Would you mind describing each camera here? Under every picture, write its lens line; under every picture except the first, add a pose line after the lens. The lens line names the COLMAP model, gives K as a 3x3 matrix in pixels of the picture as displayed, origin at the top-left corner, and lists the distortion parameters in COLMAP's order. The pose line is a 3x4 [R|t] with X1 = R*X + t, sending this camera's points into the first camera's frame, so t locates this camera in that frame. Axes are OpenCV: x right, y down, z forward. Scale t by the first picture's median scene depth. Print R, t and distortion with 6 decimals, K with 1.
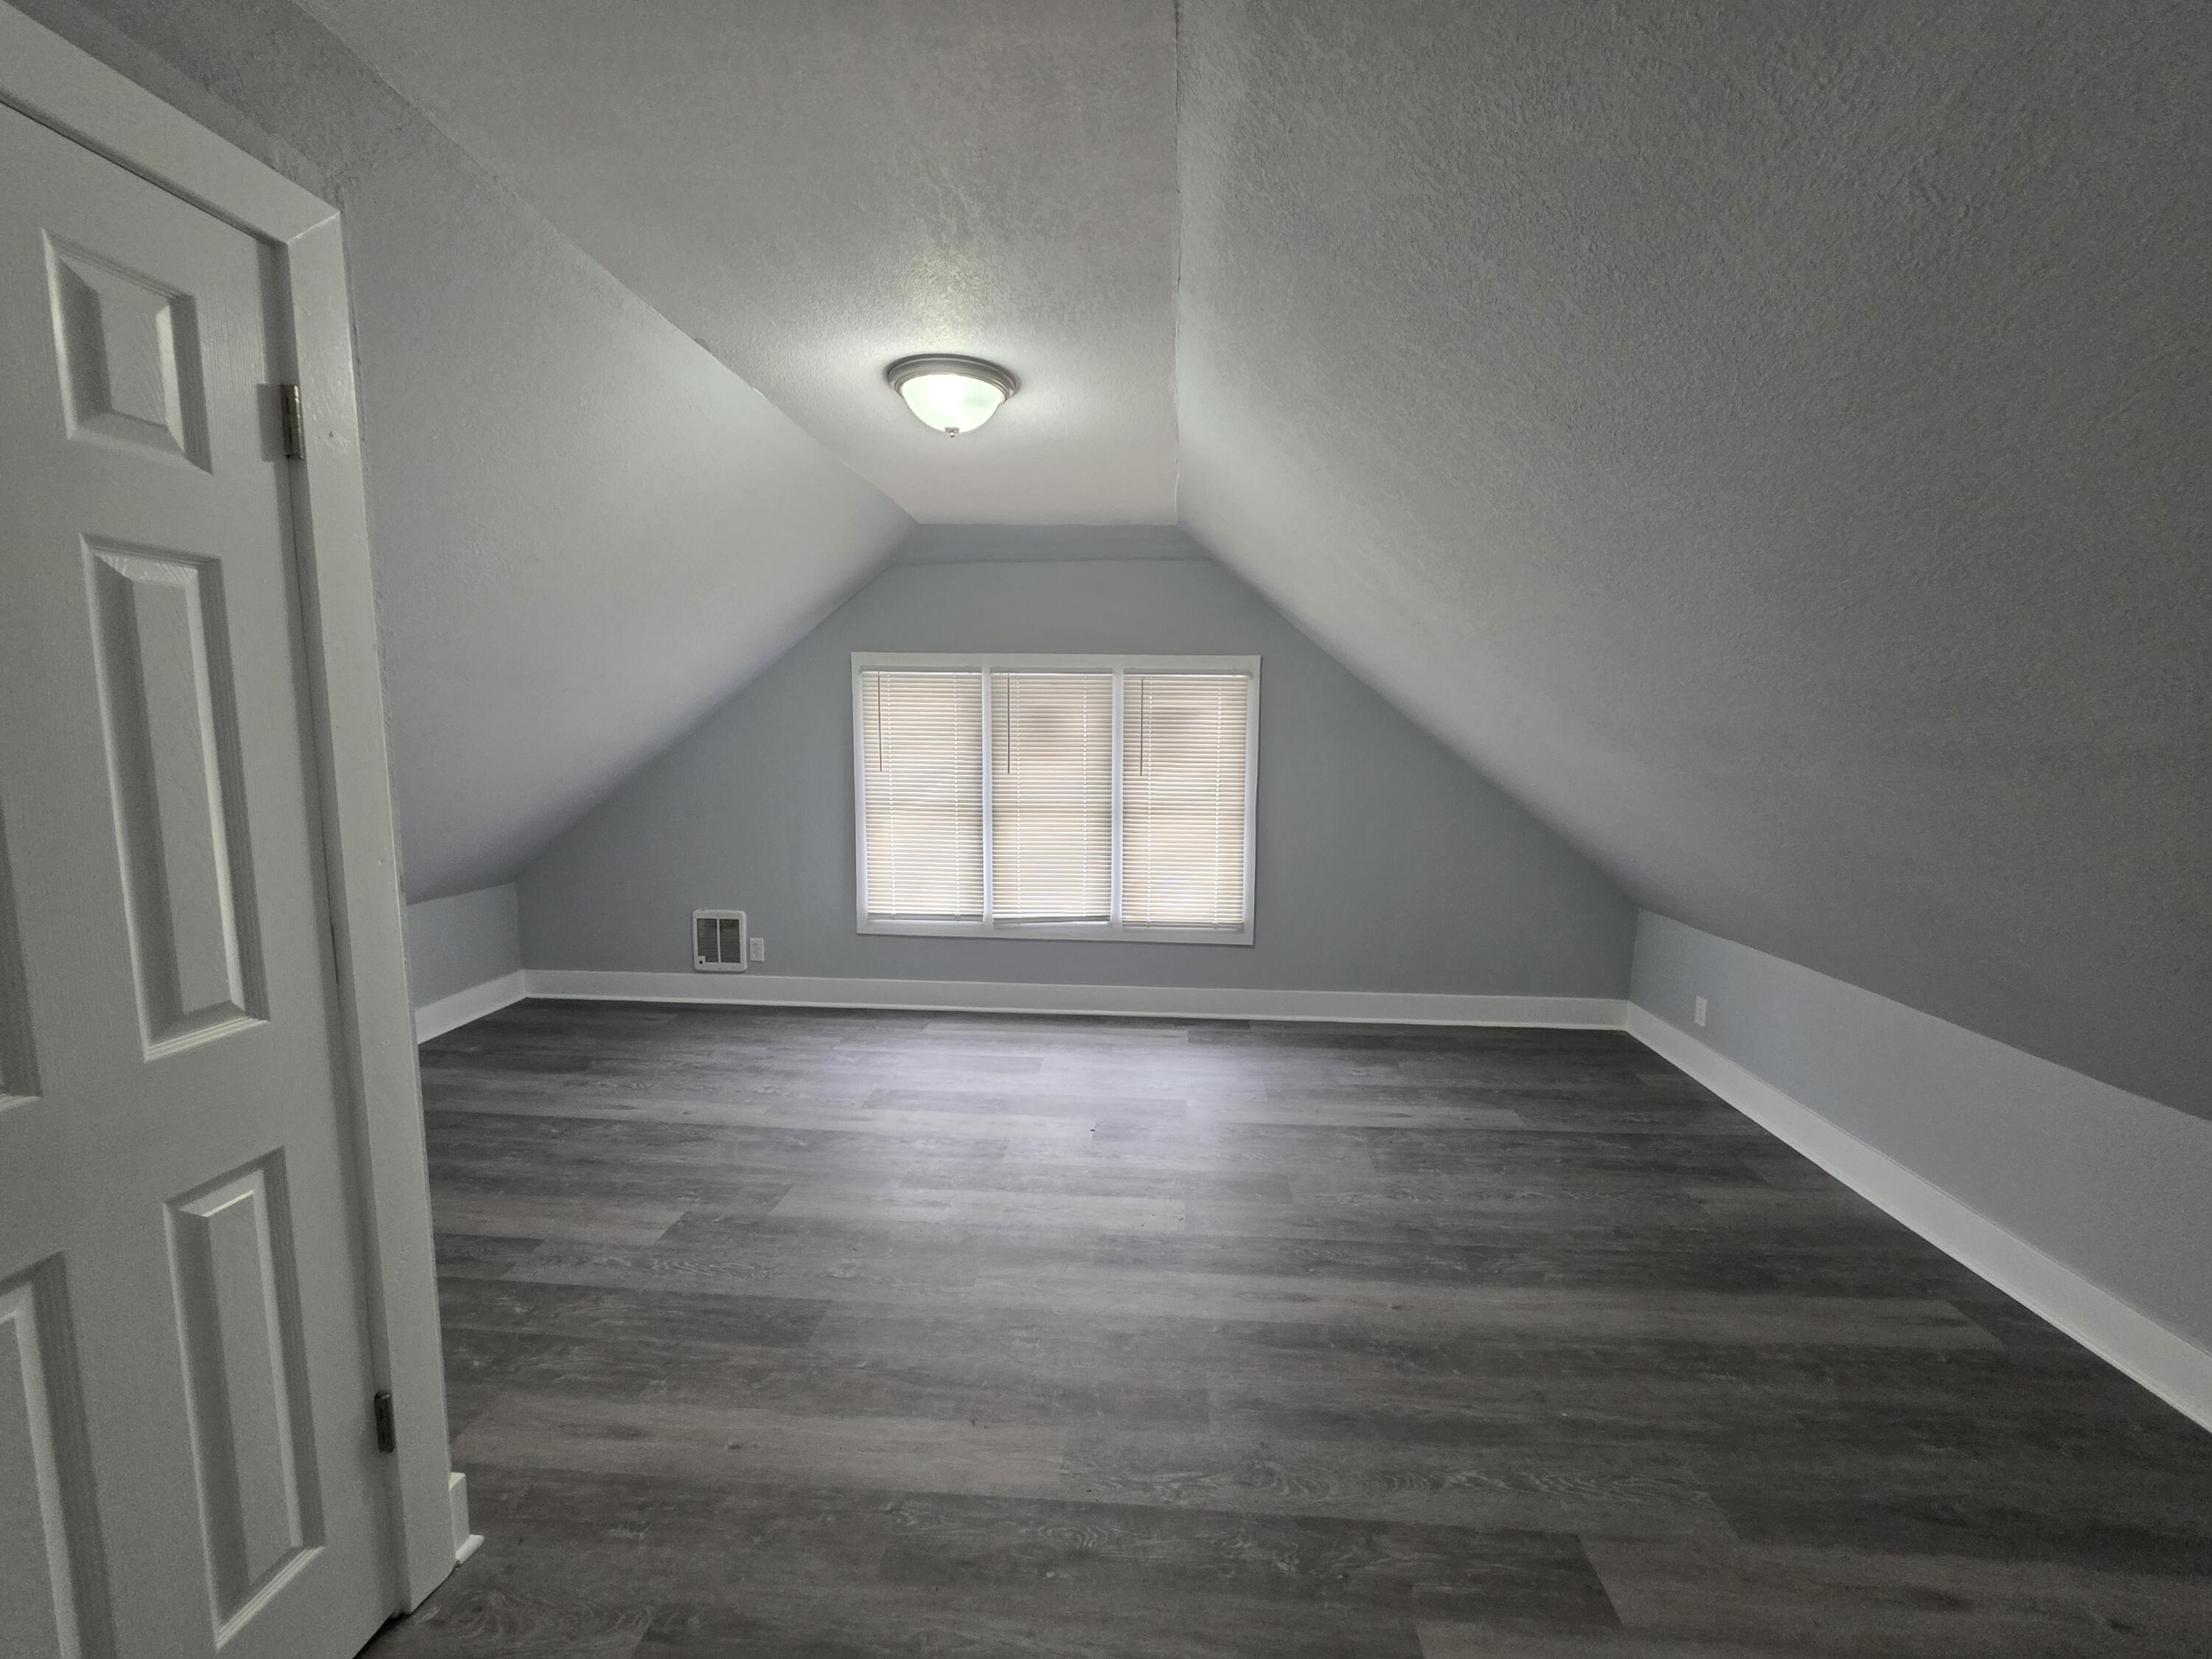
lens RADIAL K [[891.7, 0, 1105.1], [0, 891.7, 836.2], [0, 0, 1]] dist [0.001035, -0.000019]
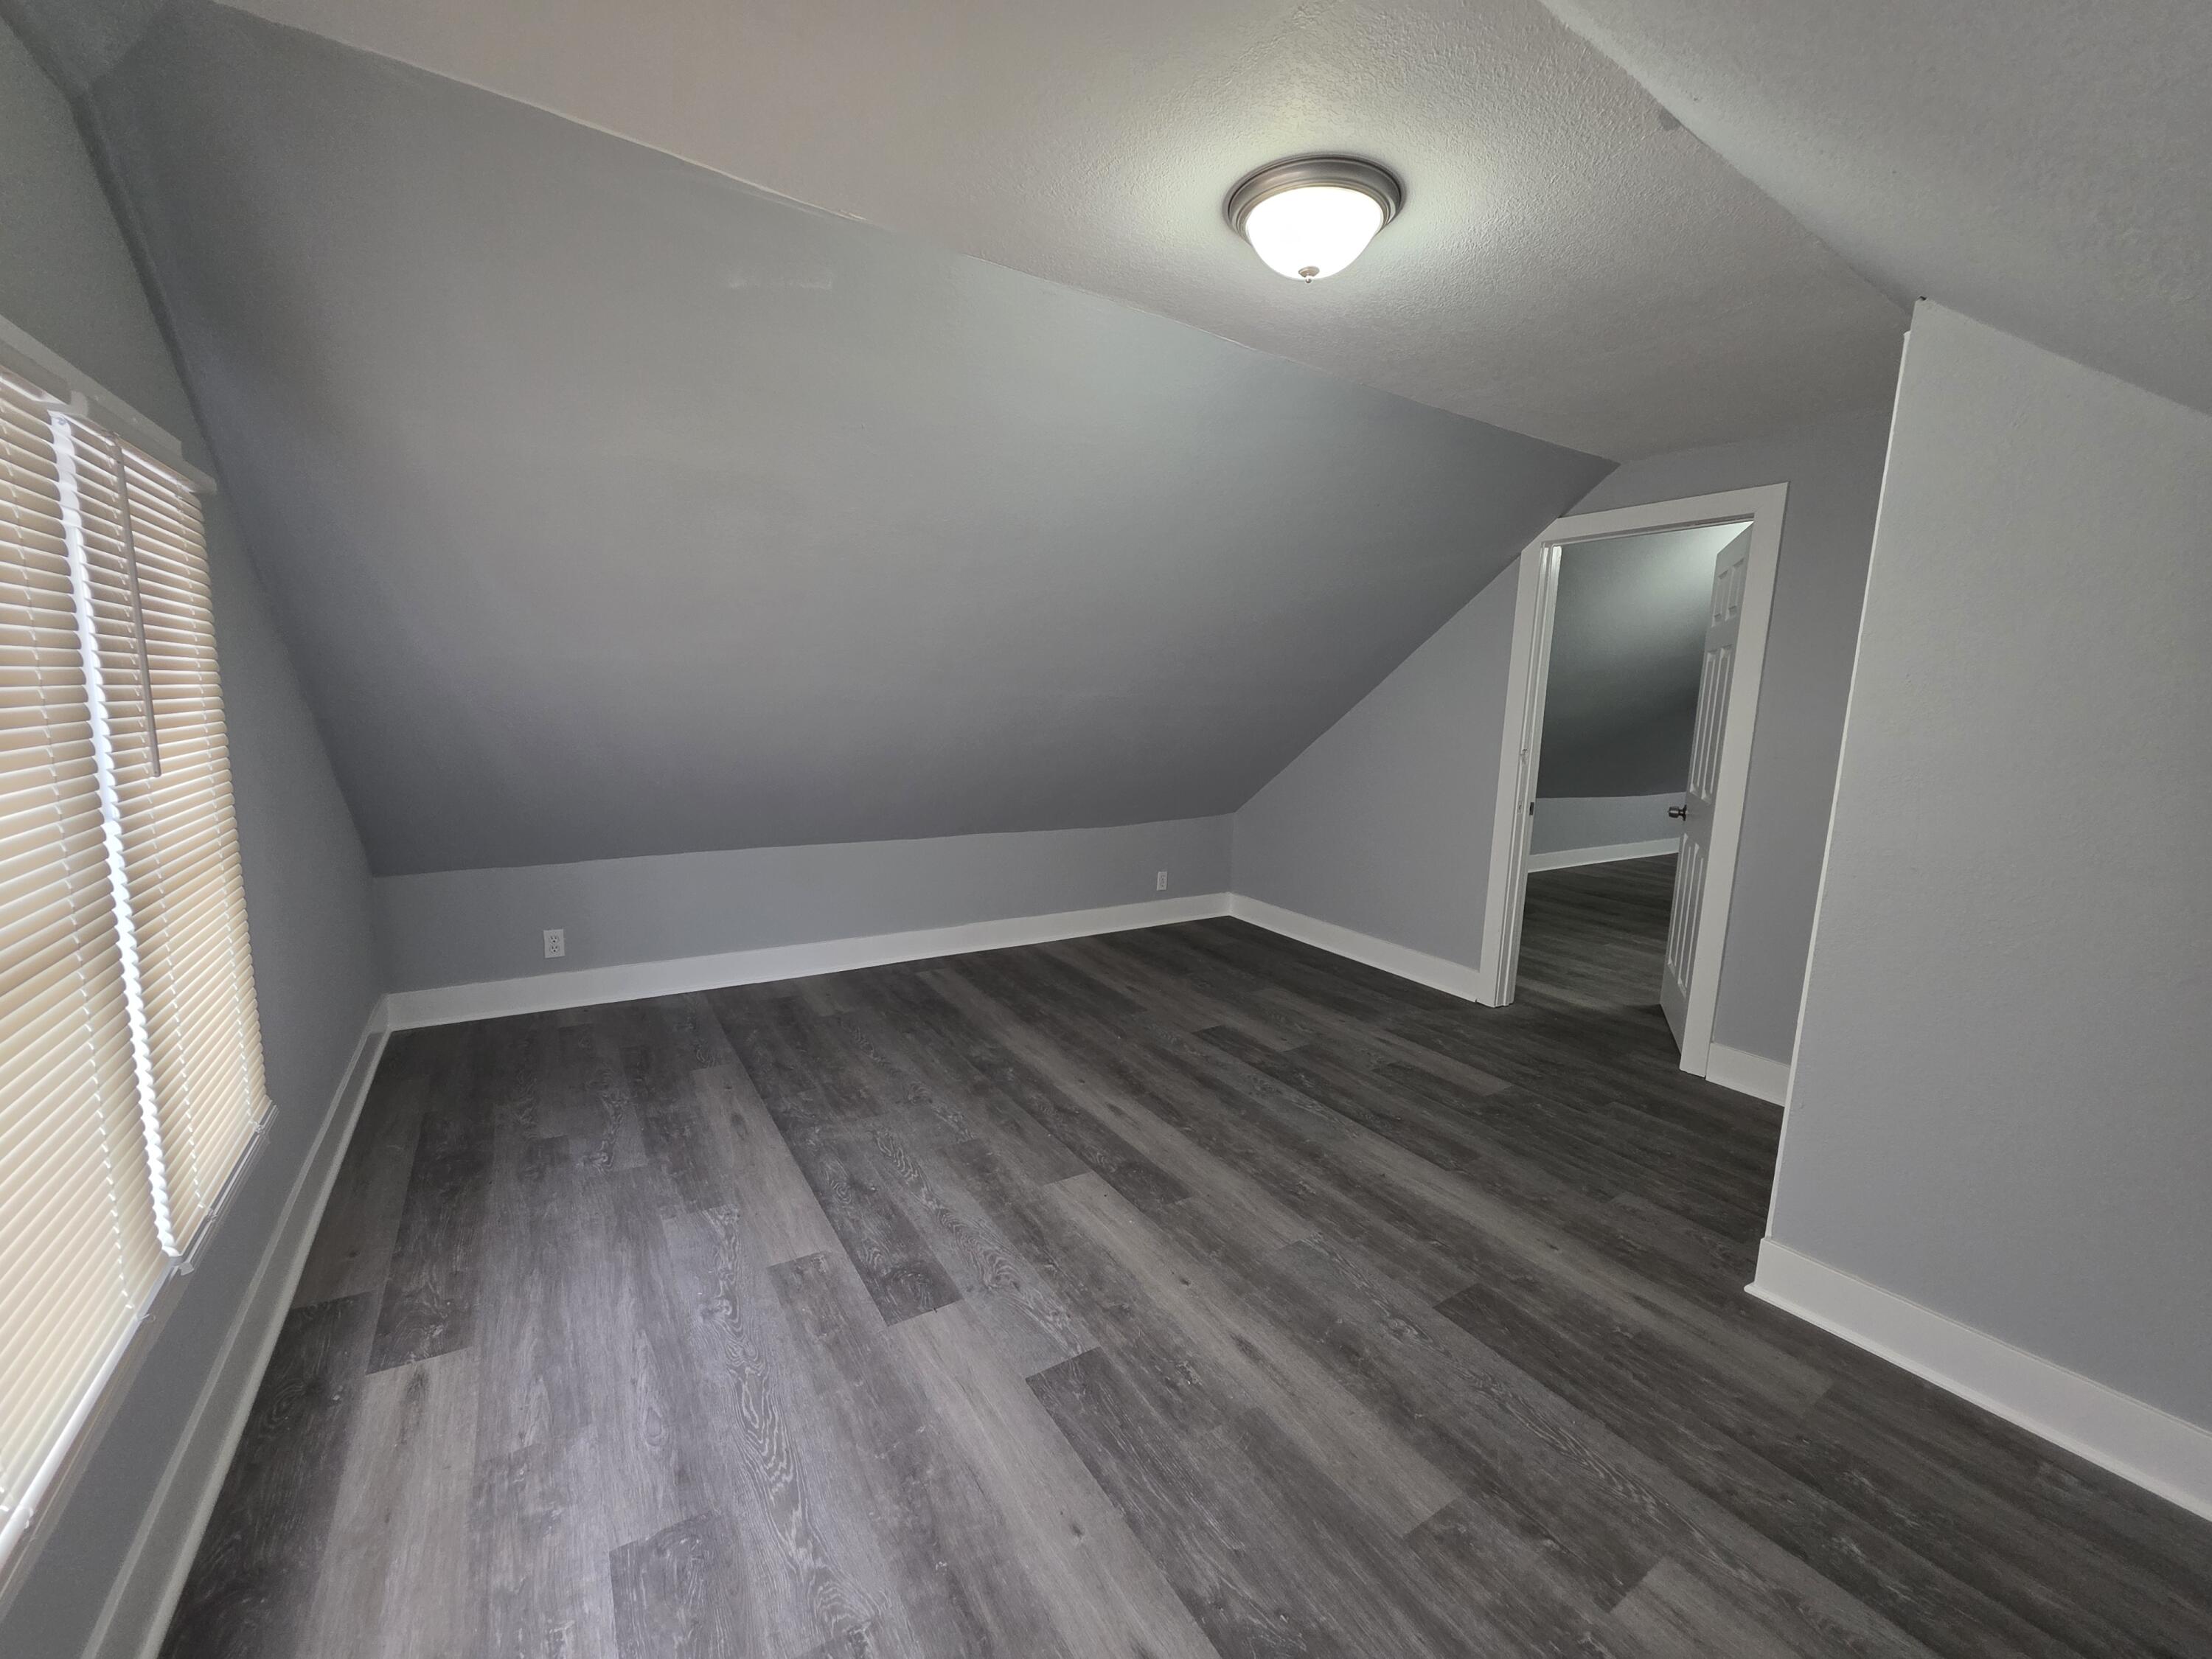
lens RADIAL K [[891.7, 0, 1105.1], [0, 891.7, 836.2], [0, 0, 1]] dist [0.001035, -0.000019]
pose [[-0.611027, -0.149764, 0.777314, -0.692318], [0.060974, 0.970120, 0.234841, -0.173491], [-0.789258, 0.190890, -0.583638, 1.597379]]
